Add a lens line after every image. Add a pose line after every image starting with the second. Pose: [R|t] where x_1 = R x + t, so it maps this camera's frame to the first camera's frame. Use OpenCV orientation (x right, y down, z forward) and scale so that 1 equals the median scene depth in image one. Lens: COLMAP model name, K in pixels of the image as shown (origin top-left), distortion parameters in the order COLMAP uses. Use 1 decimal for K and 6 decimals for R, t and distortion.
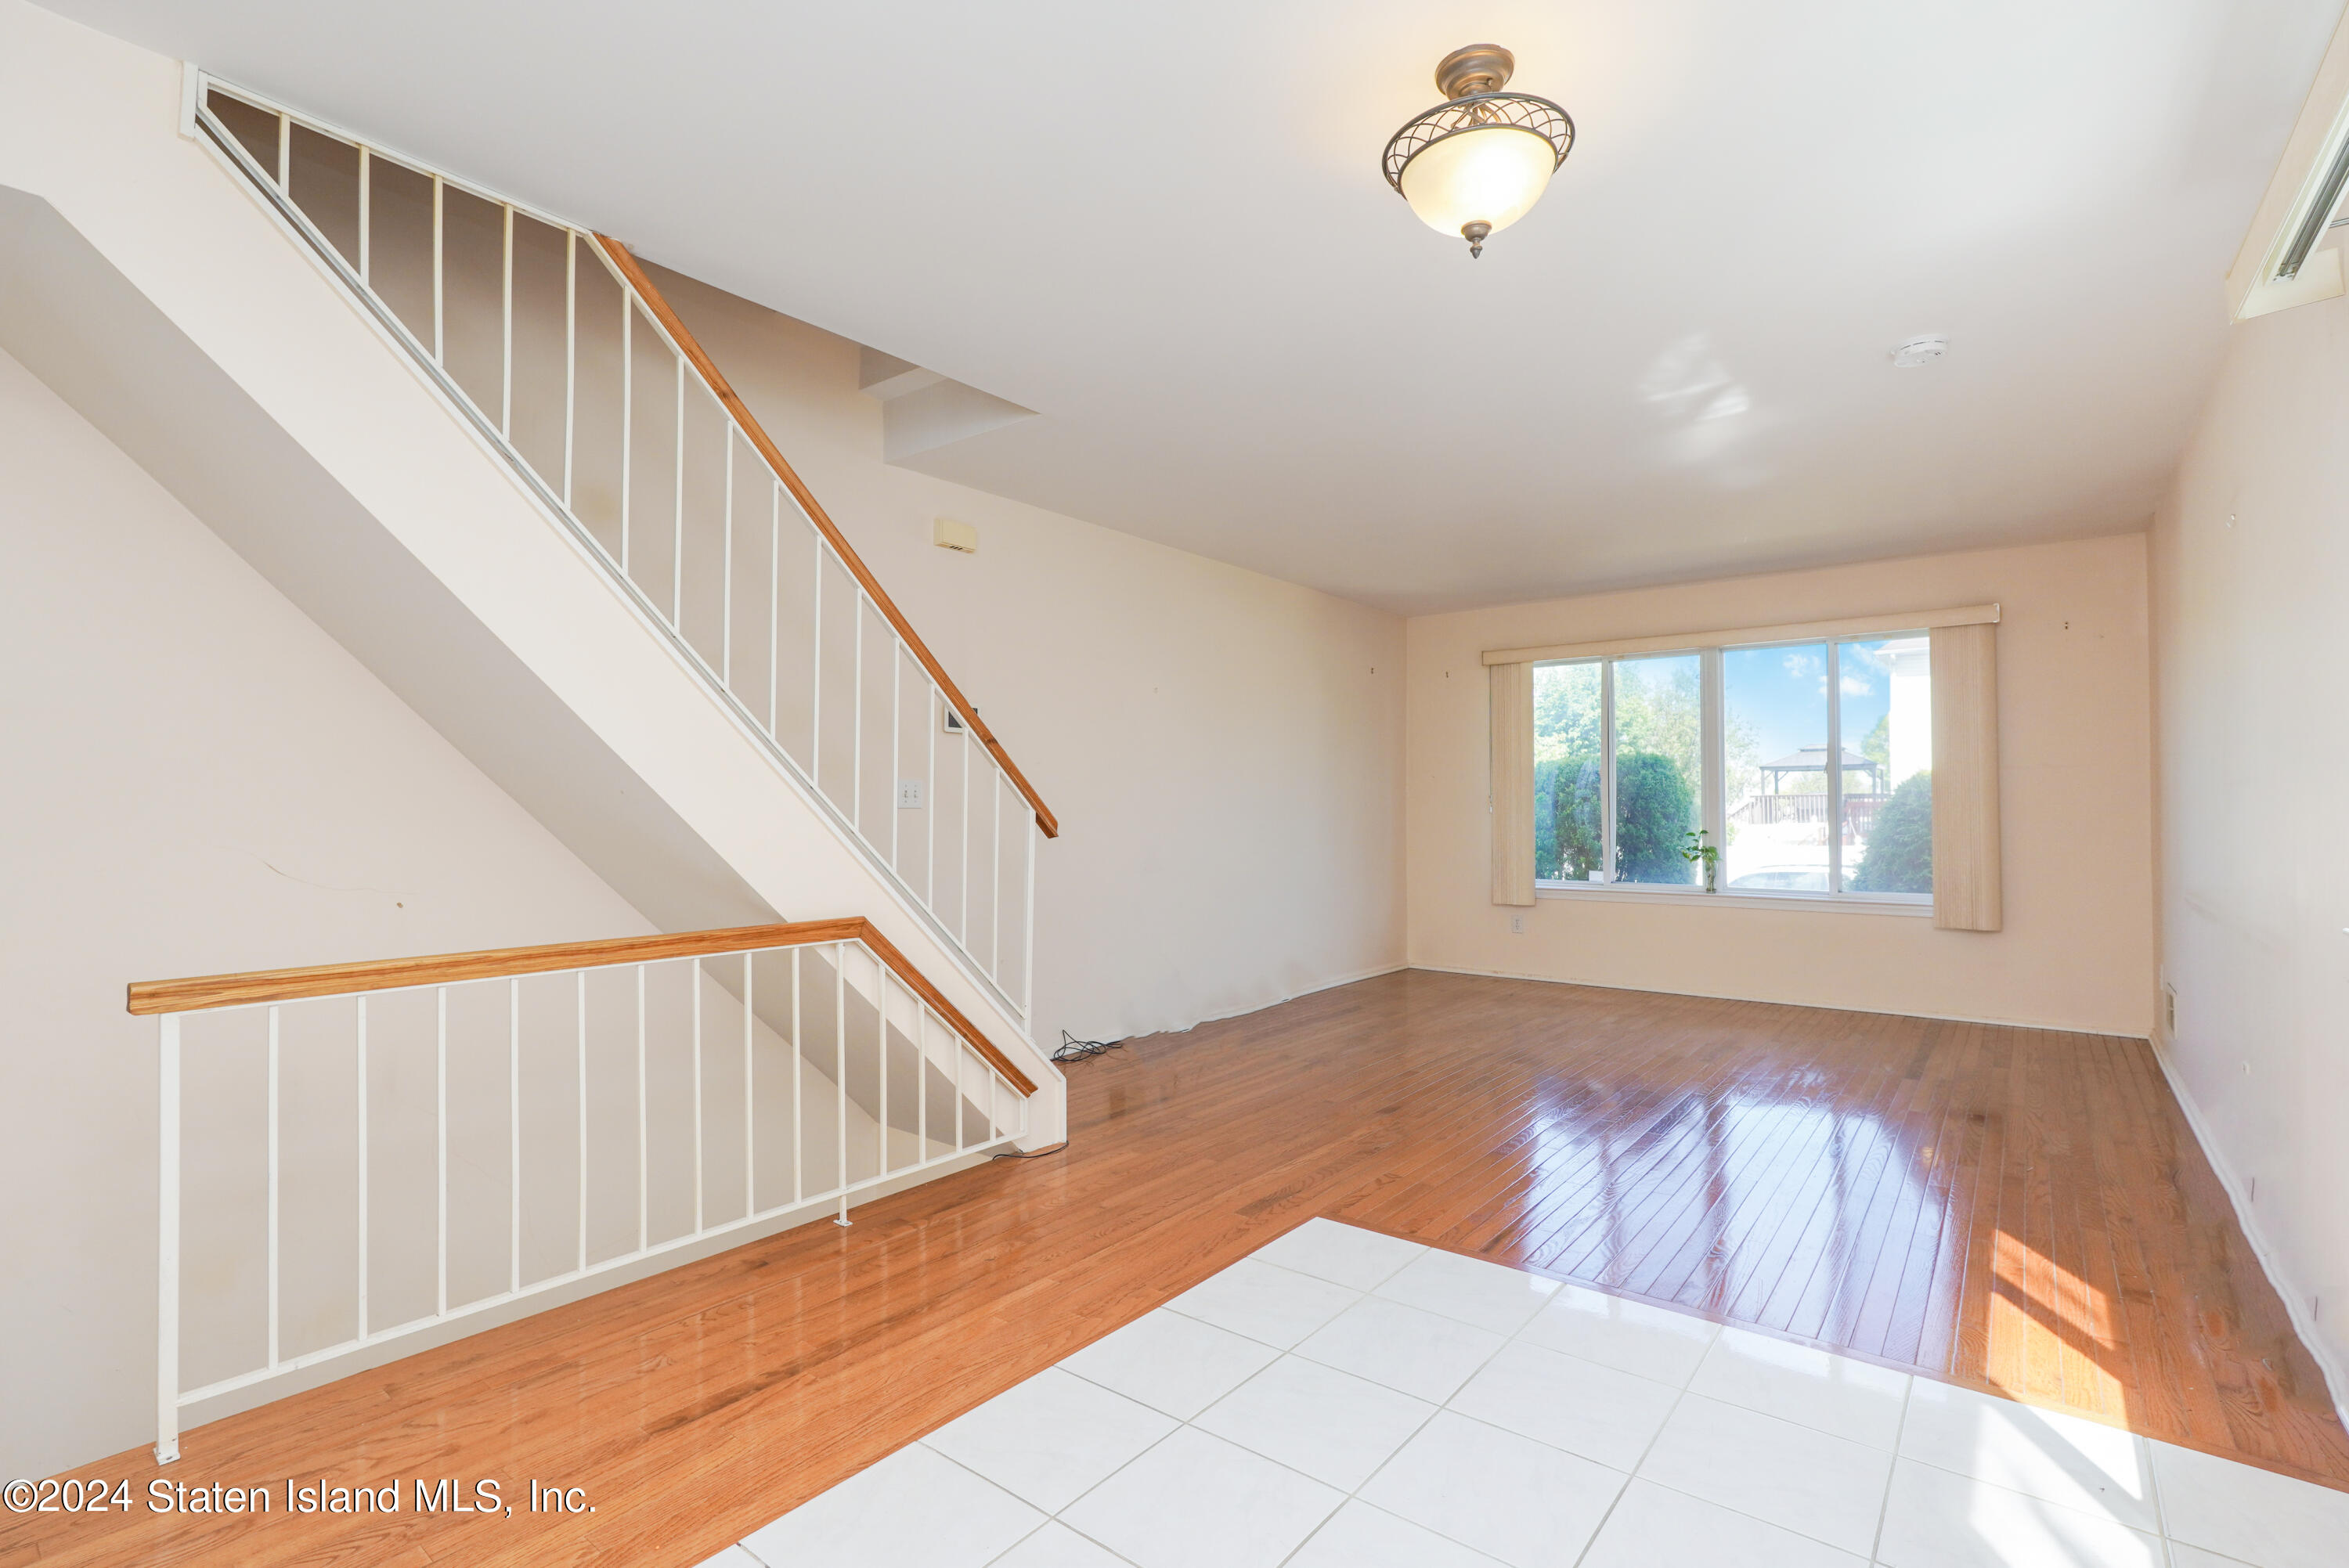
lens RADIAL K [[1088.0, 0, 1174.5], [0, 1088.0, 784.0], [0, 0, 1]] dist [-0.016652, 0.000331]
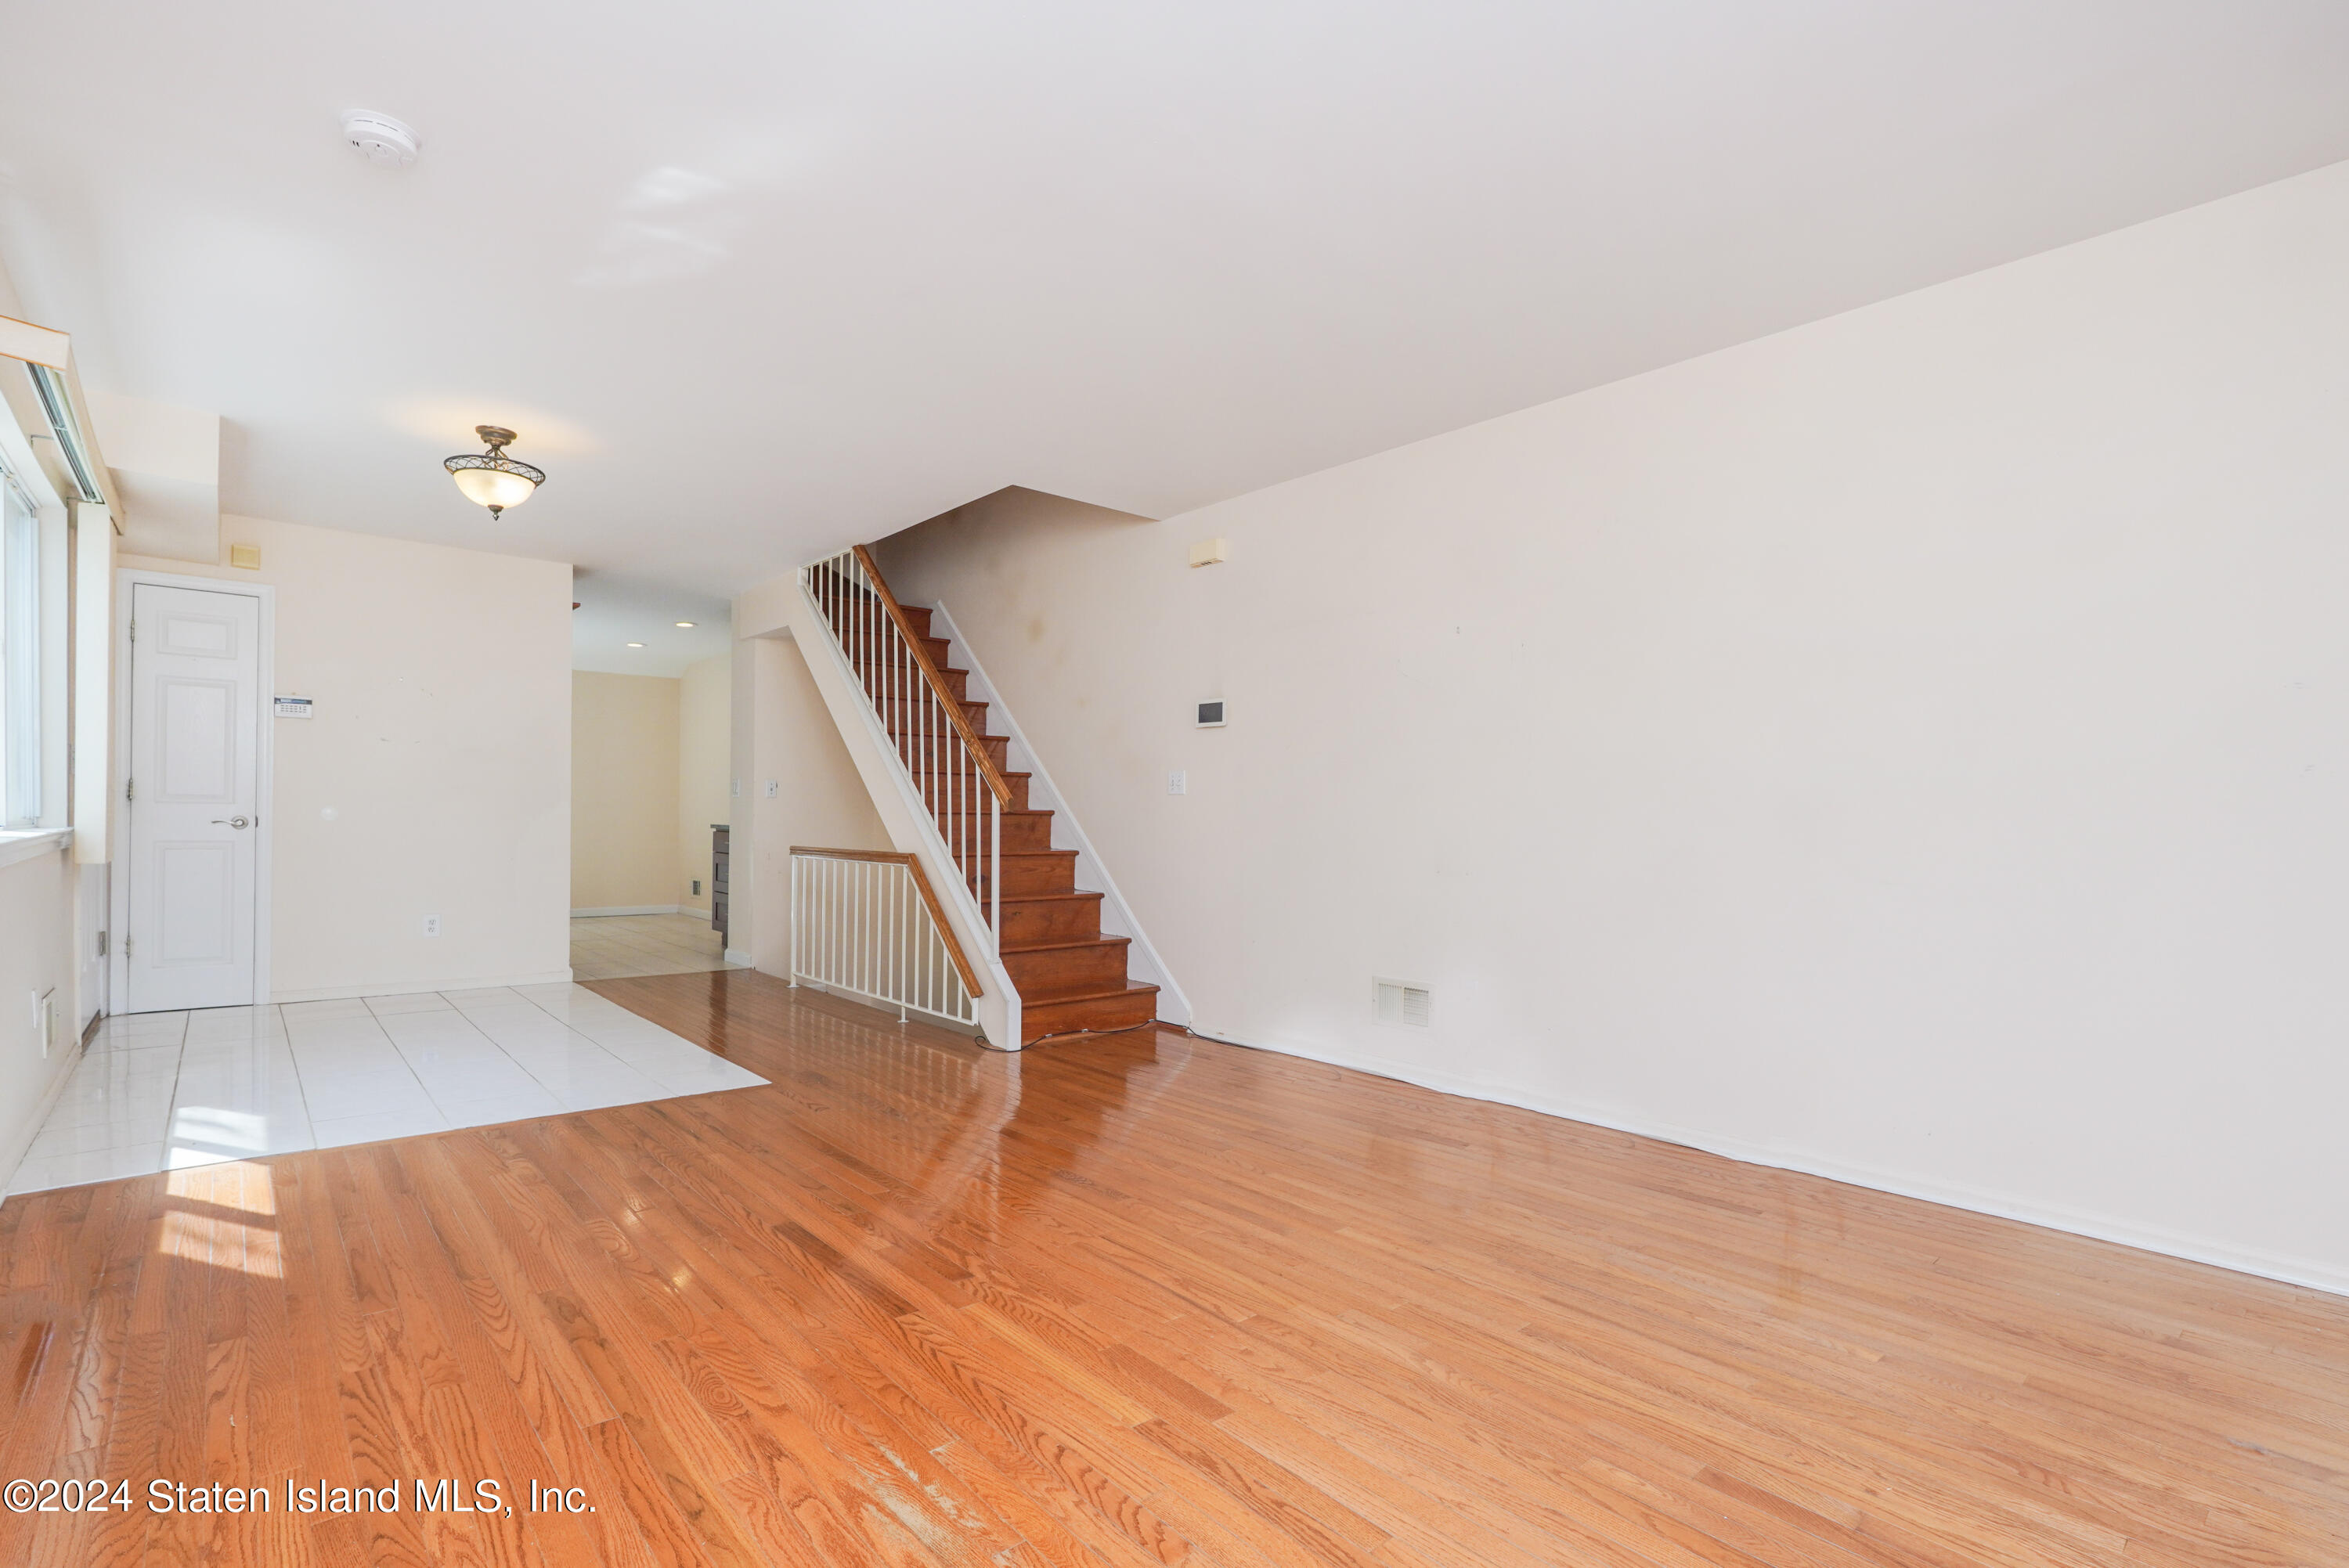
lens RADIAL K [[1095.3, 0, 1173.3], [0, 1095.3, 825.8], [0, 0, 1]] dist [-0.028453, 0.008226]
pose [[-0.177249, 0.007957, -0.984134, 1.667136], [0.015834, 0.999861, 0.005232, 0.091946], [0.984039, -0.014656, -0.177351, 2.093359]]
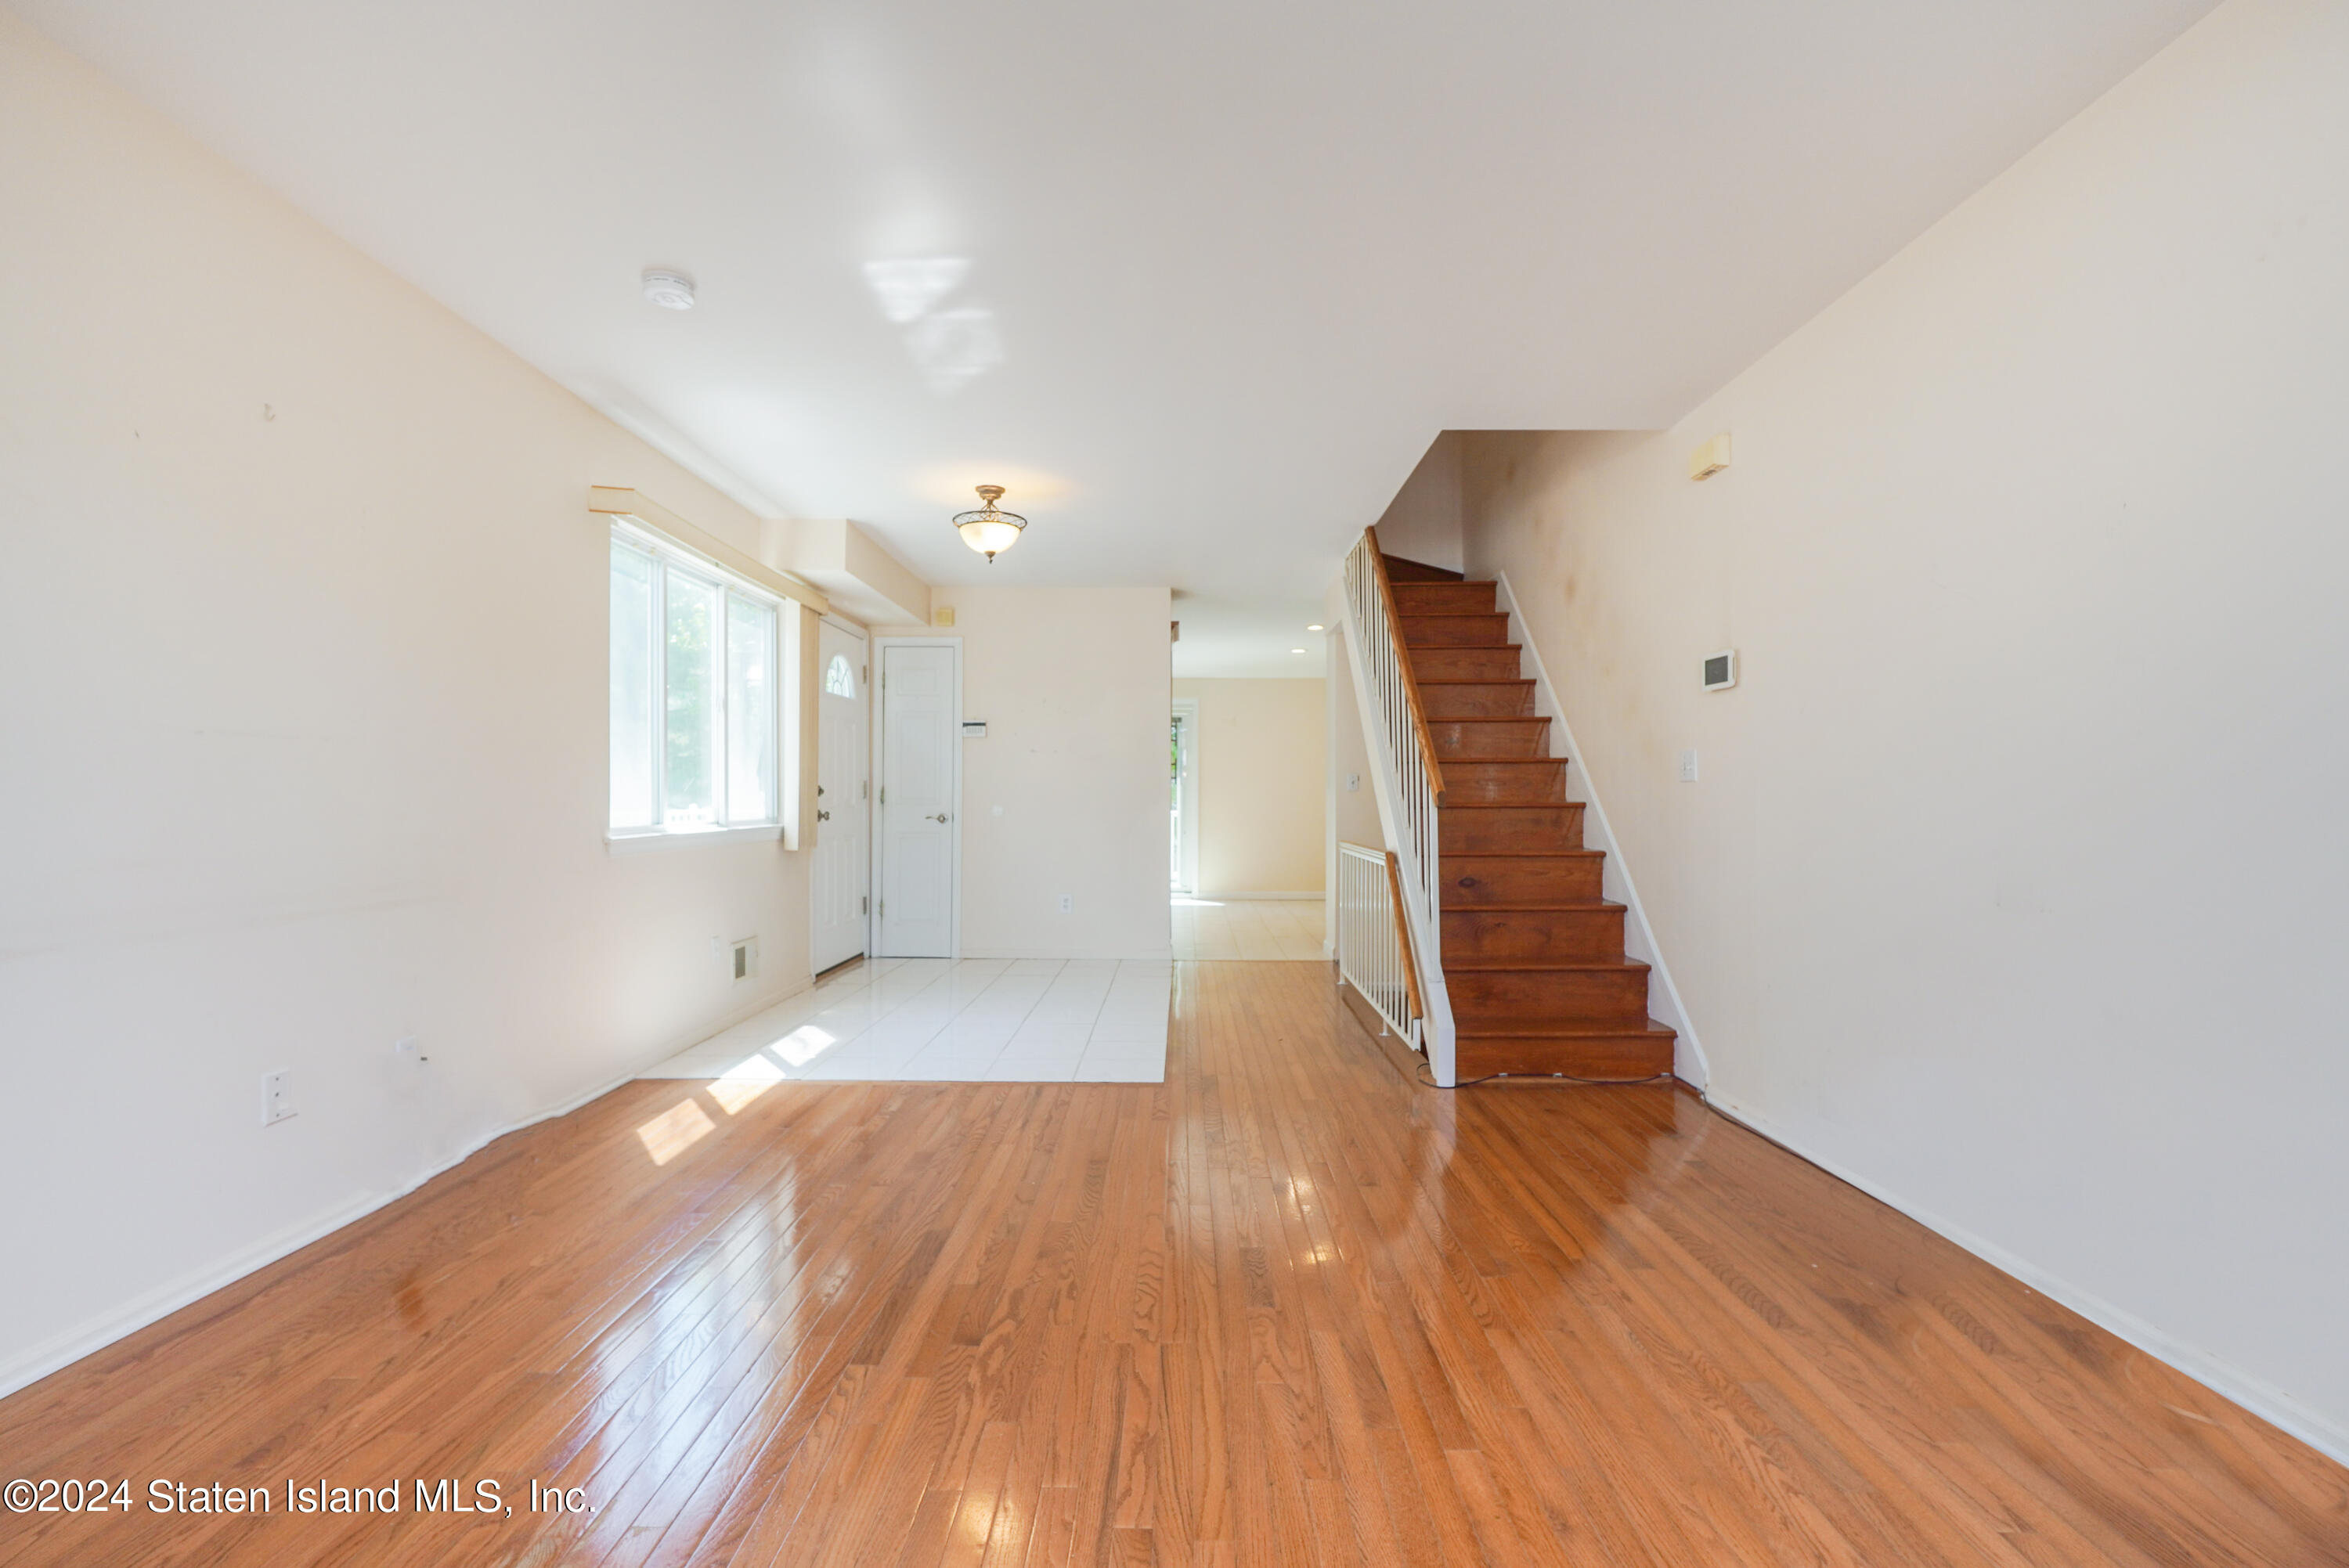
lens RADIAL K [[1088.0, 0, 1174.5], [0, 1088.0, 784.0], [0, 0, 1]] dist [-0.016652, 0.000331]
pose [[-0.788100, -0.005565, -0.615522, 1.180731], [0.019607, 0.999225, -0.034138, 0.086403], [0.615235, -0.038972, -0.787380, 2.498288]]
